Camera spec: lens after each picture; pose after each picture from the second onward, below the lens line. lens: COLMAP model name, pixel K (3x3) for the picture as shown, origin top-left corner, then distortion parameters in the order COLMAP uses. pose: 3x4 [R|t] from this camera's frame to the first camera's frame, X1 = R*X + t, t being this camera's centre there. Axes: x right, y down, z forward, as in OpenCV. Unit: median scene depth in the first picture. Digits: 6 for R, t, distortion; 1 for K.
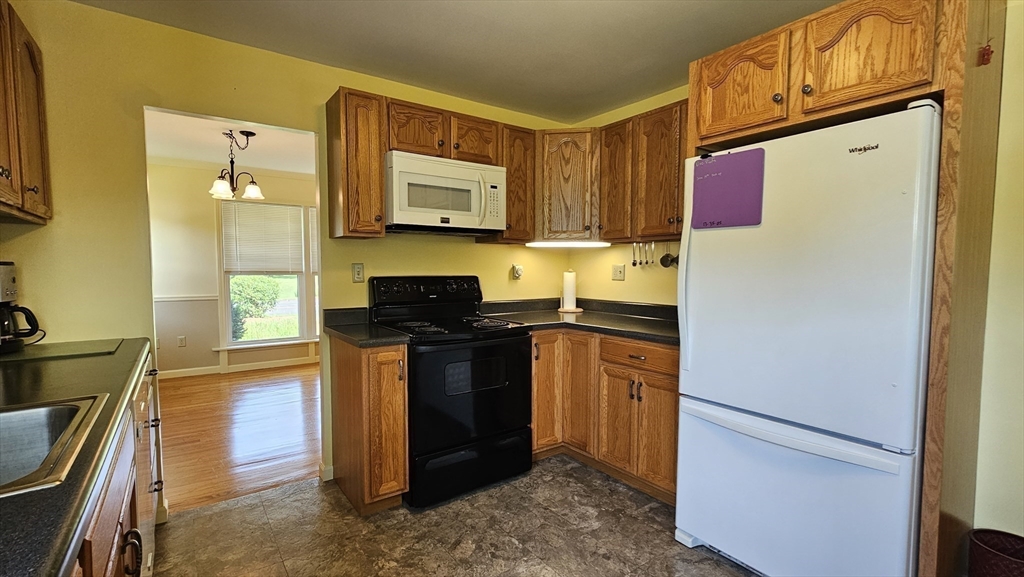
lens RADIAL K [[459.2, 0, 511.6], [0, 459.2, 295.0], [0, 0, 1]] dist [-0.001250, -0.000241]
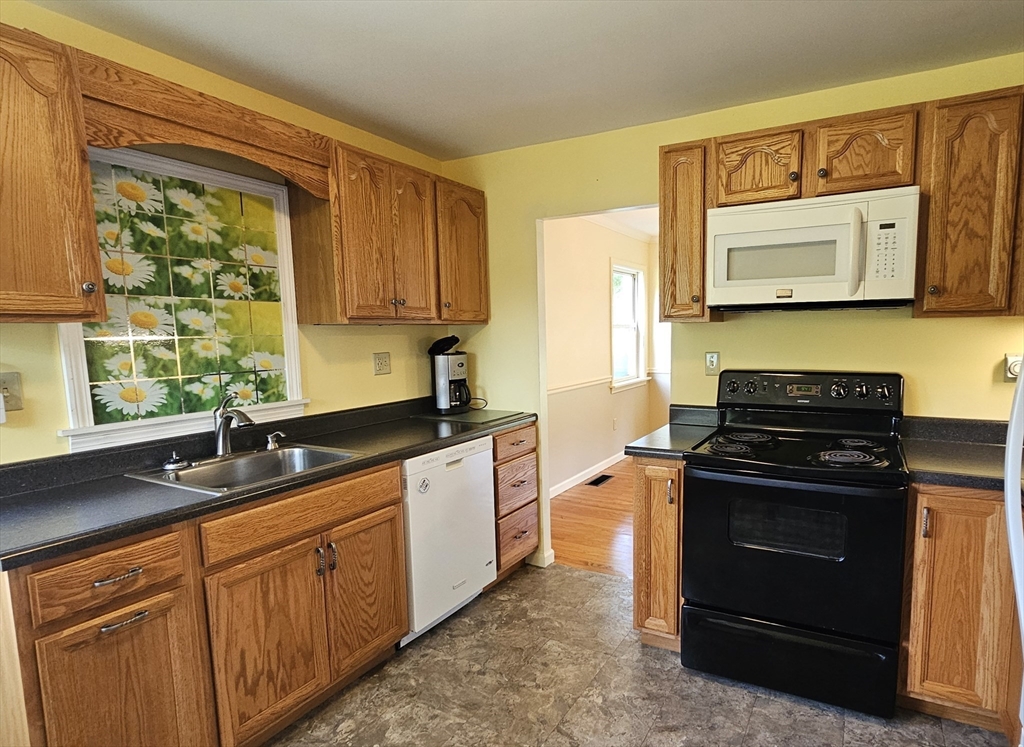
lens RADIAL K [[567.6, 0, 573.2], [0, 567.6, 397.9], [0, 0, 1]] dist [0.000440, 0.000170]
pose [[0.450538, 0.097343, -0.887434, 0.462855], [-0.040554, 0.995243, 0.088580, -0.068450], [0.891836, -0.003920, 0.452343, 0.330097]]
